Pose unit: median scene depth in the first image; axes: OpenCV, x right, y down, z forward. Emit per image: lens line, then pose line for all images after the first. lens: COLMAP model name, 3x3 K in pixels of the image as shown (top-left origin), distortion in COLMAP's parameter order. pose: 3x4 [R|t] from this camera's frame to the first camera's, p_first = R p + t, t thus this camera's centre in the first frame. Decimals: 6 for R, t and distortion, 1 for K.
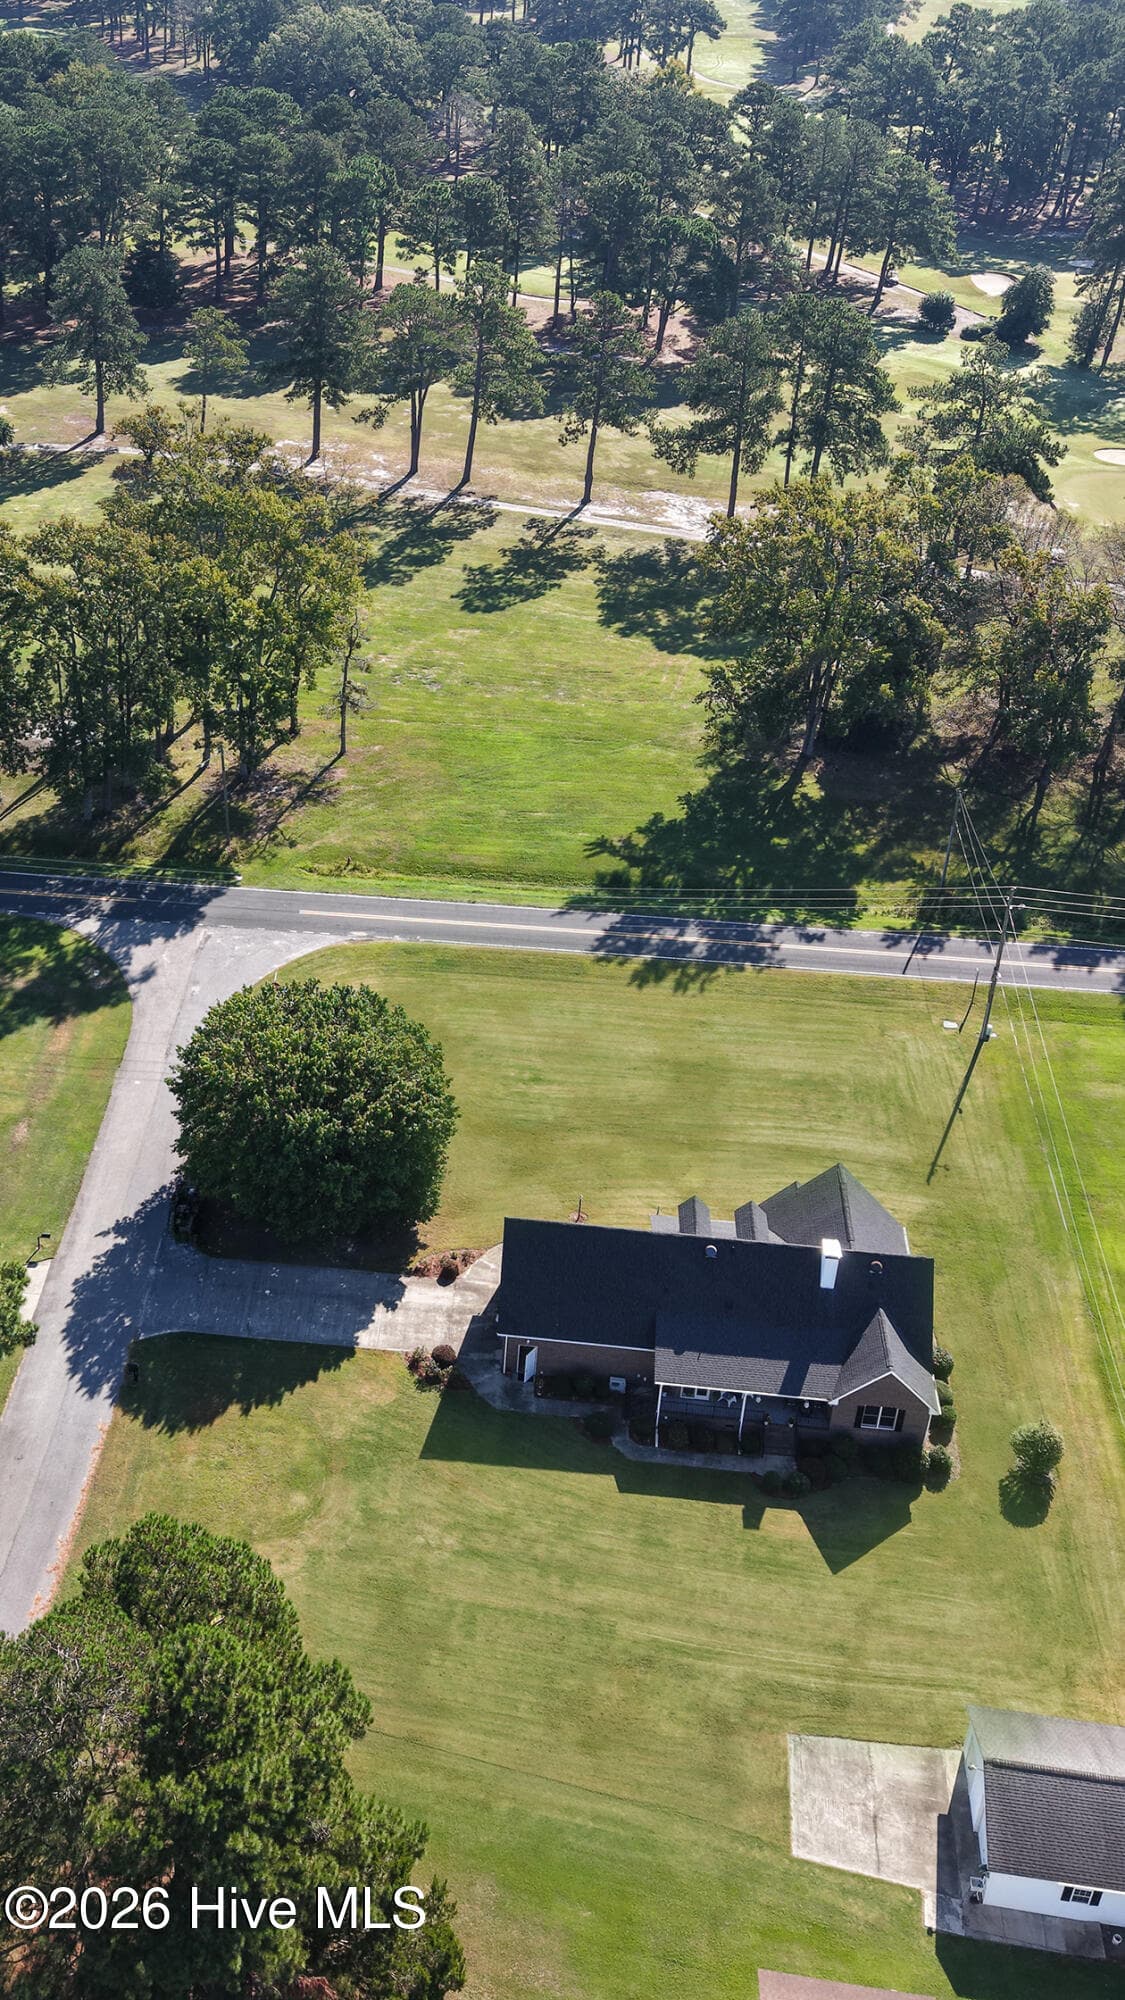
lens RADIAL K [[2047.1, 0, 406.2], [0, 2047.1, 1003.2], [0, 0, 1]] dist [0.131869, -0.332007]
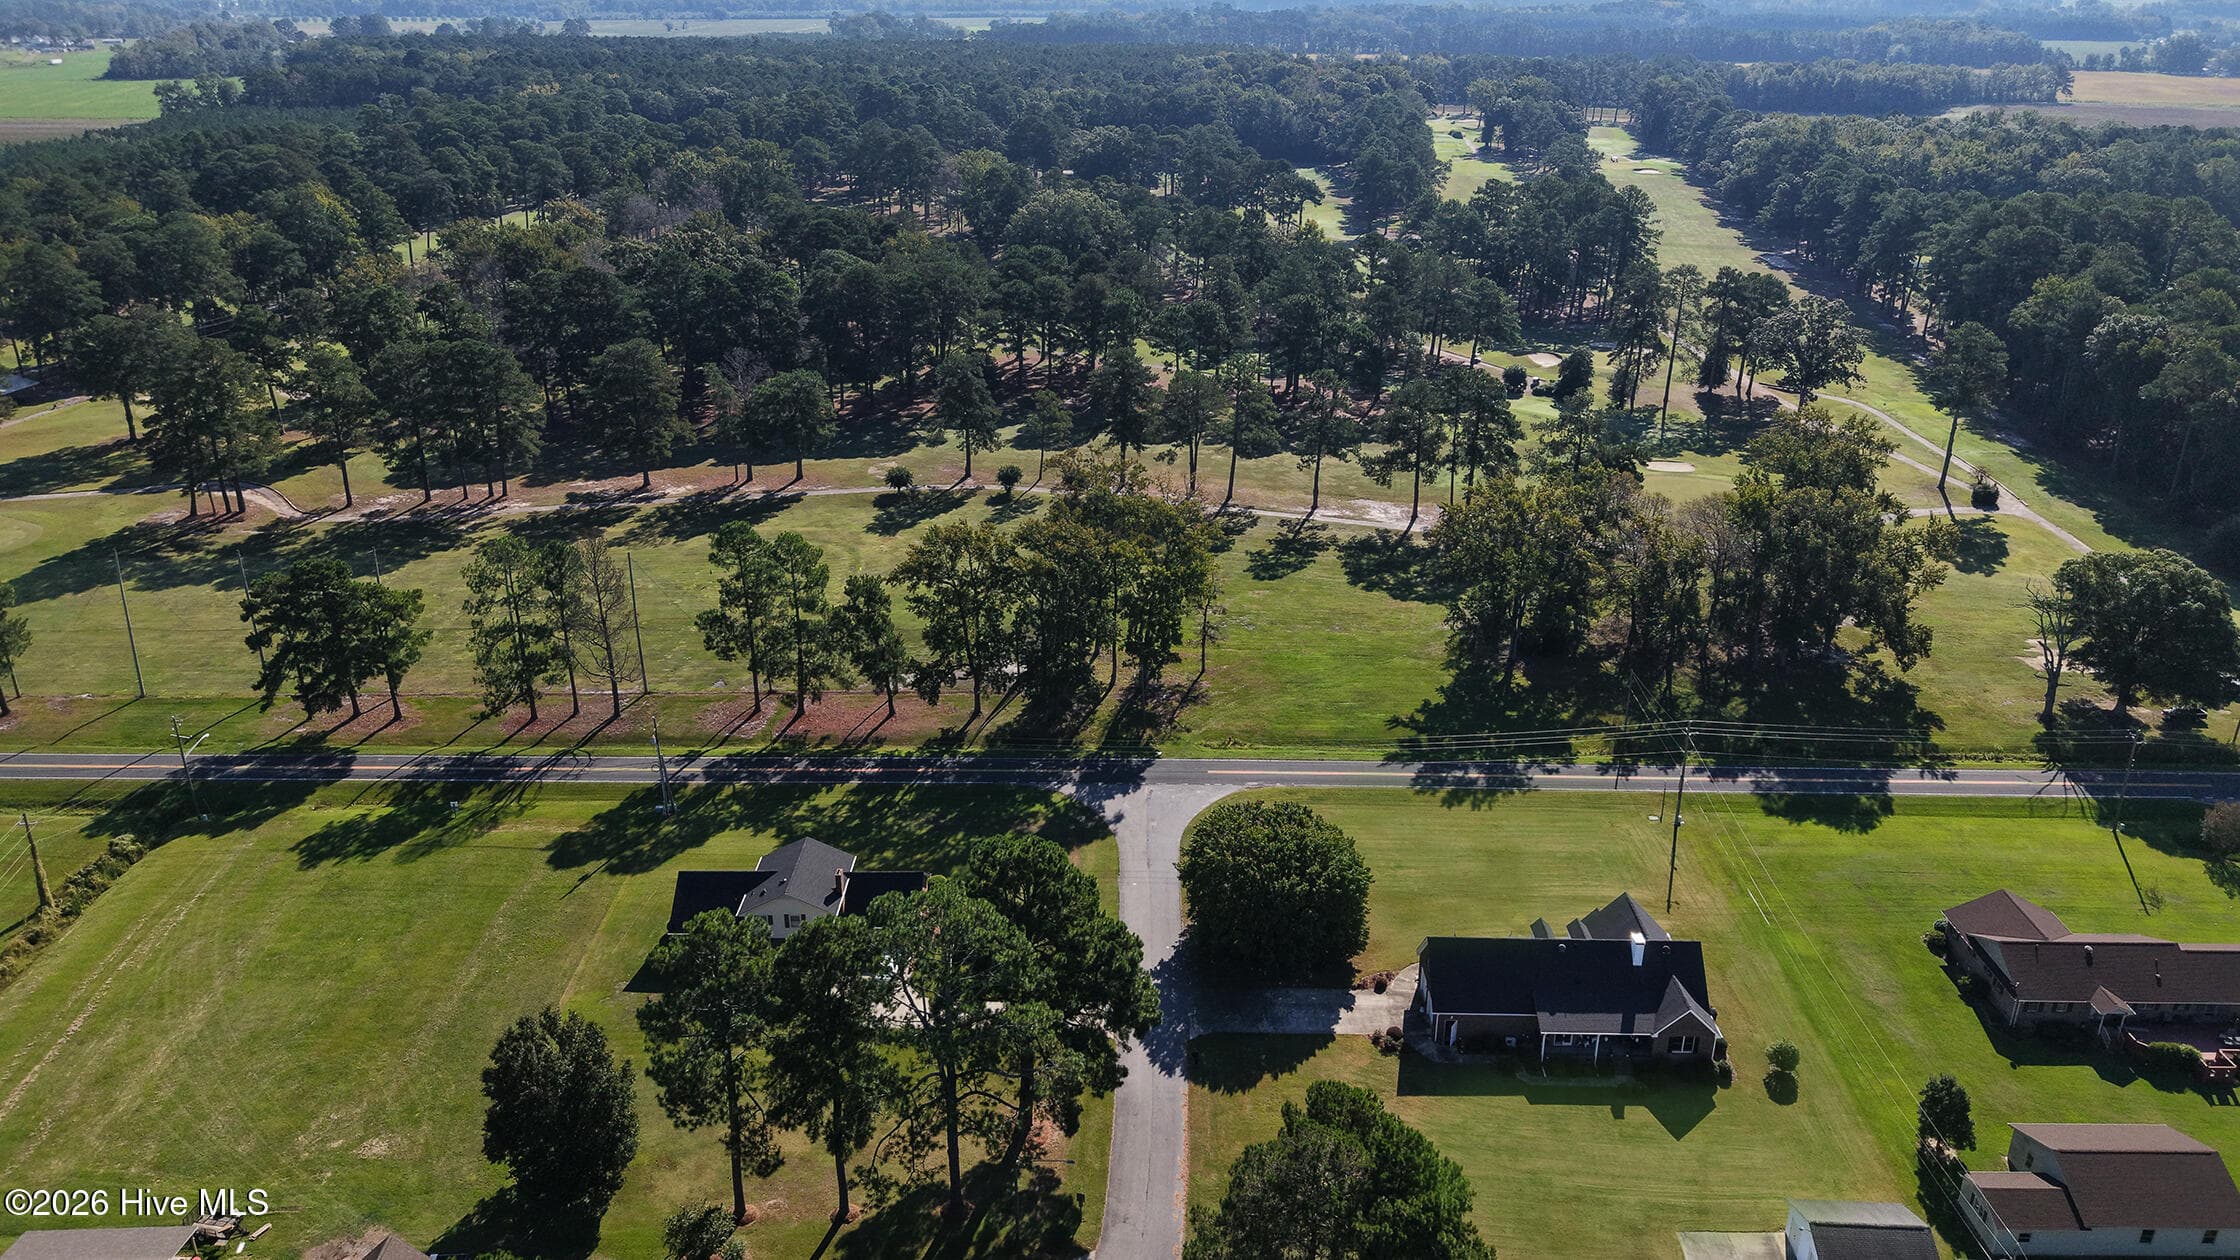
lens RADIAL K [[1665.7, 0, 1227.7], [0, 1665.7, 628.3], [0, 0, 1]] dist [0.024342, -0.000146]
pose [[0.991999, -0.050225, 0.115827, -0.152519], [0.070772, 0.980978, -0.180757, 0.061958], [-0.104545, 0.187508, 0.976684, -0.155607]]
